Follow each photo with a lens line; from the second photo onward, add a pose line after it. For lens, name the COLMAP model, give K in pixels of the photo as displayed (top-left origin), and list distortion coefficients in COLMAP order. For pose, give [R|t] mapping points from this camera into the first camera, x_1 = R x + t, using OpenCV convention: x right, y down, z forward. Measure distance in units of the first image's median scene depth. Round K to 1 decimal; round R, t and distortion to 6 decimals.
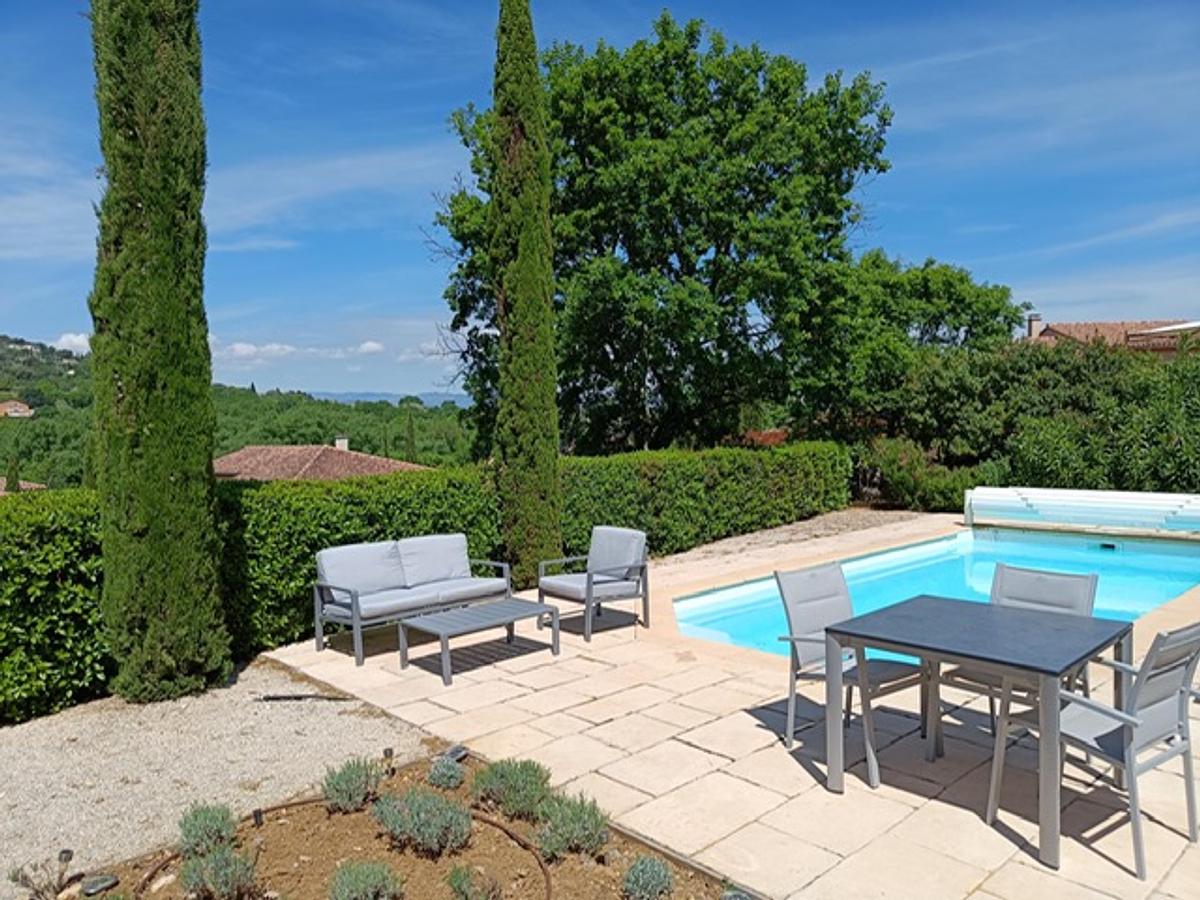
lens RADIAL K [[832.7, 0, 600.0], [0, 832.7, 450.0], [0, 0, 1]] dist [0.008308, -0.000044]
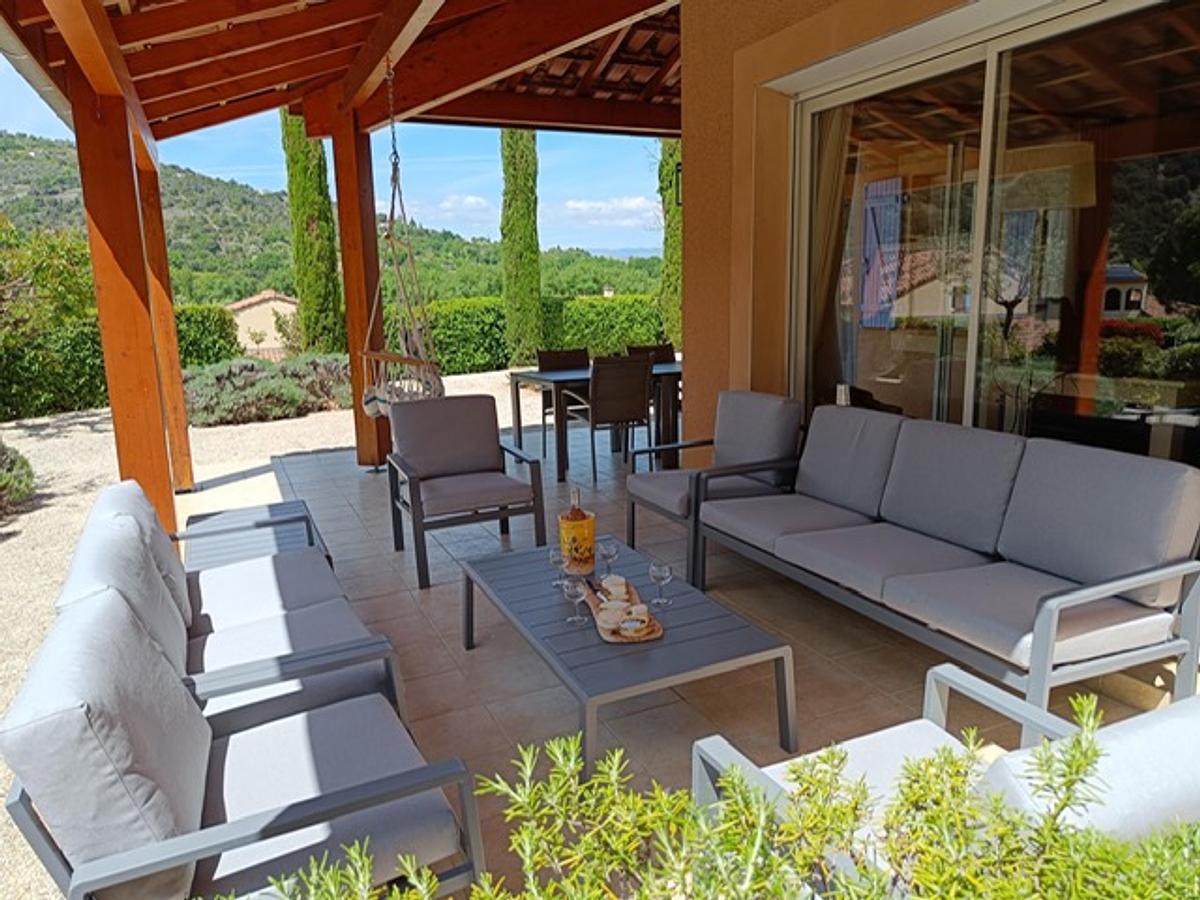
lens RADIAL K [[832.7, 0, 600.0], [0, 832.7, 450.0], [0, 0, 1]] dist [0.008308, -0.000044]
pose [[0.949238, 0.062683, -0.308251, 0.632773], [-0.009717, 0.985320, 0.170442, 0.082414], [0.314410, -0.158795, 0.935912, -1.669231]]
